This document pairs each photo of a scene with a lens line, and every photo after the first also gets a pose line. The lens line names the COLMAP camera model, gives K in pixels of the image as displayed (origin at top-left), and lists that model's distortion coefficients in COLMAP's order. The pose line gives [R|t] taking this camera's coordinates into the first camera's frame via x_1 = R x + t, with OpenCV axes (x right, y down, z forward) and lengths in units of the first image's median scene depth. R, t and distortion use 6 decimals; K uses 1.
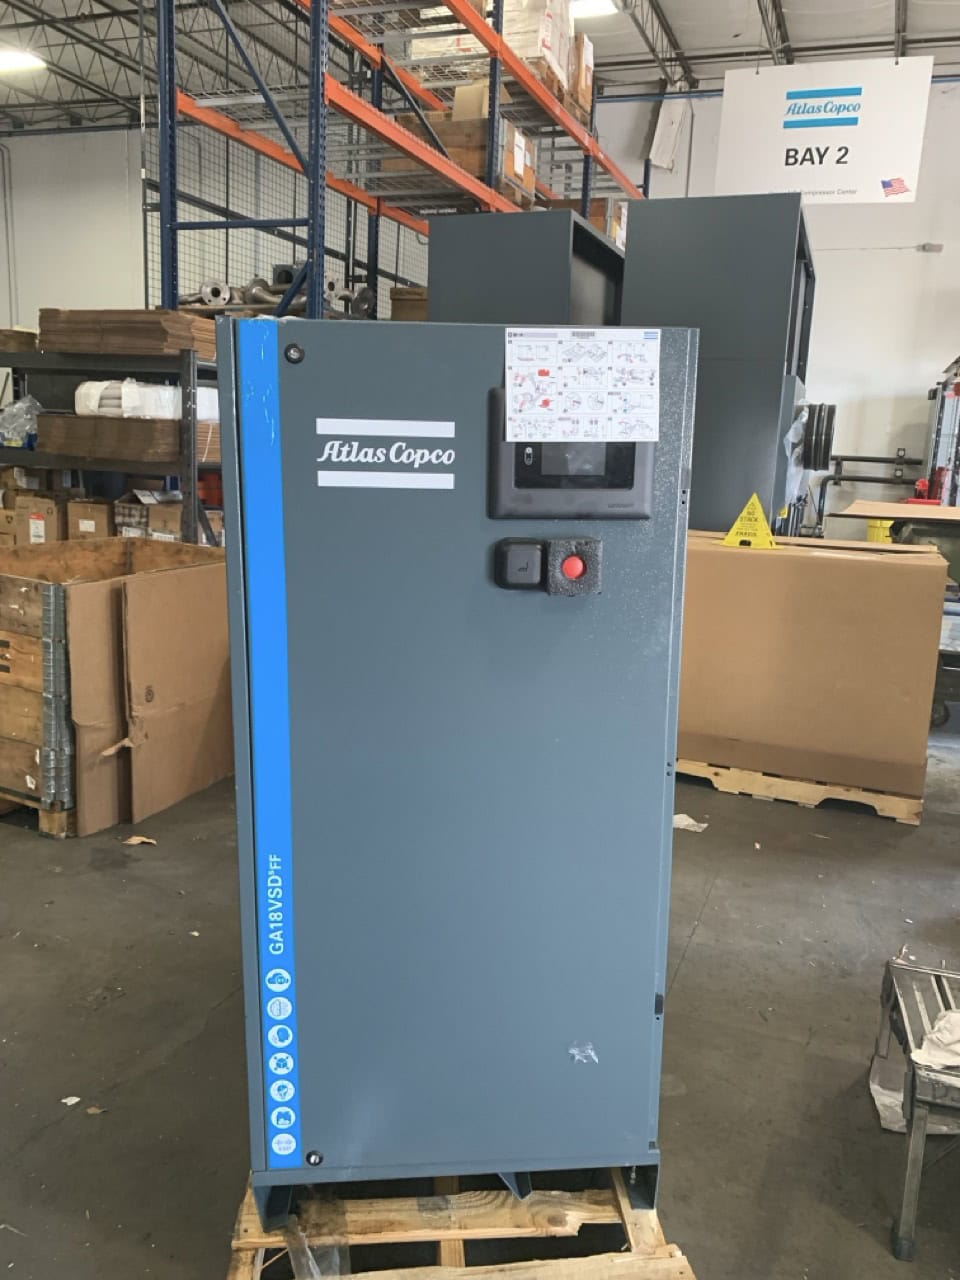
lens RADIAL K [[979.8, 0, 480.0], [0, 979.8, 640.0], [0, 0, 1]] dist [0.026677, -0.026588]
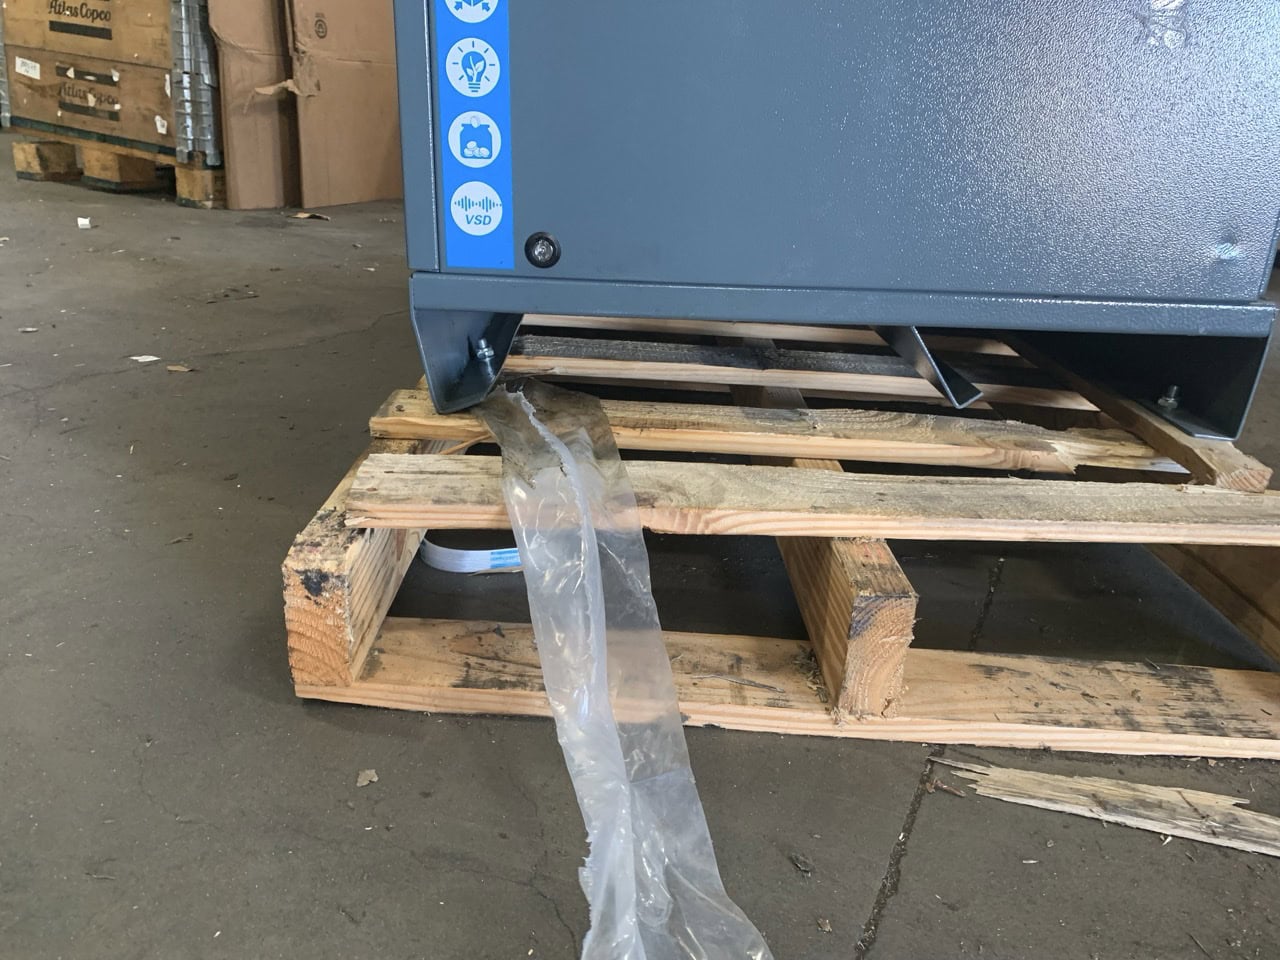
lens RADIAL K [[979.8, 0, 659.5], [0, 979.8, 479.2], [0, 0, 1]] dist [0.026677, -0.026588]
pose [[0.997708, 0.055684, -0.038433, -0.041270], [-0.047657, 0.981579, 0.185018, 0.251599], [0.048027, -0.182763, 0.981983, 0.245194]]
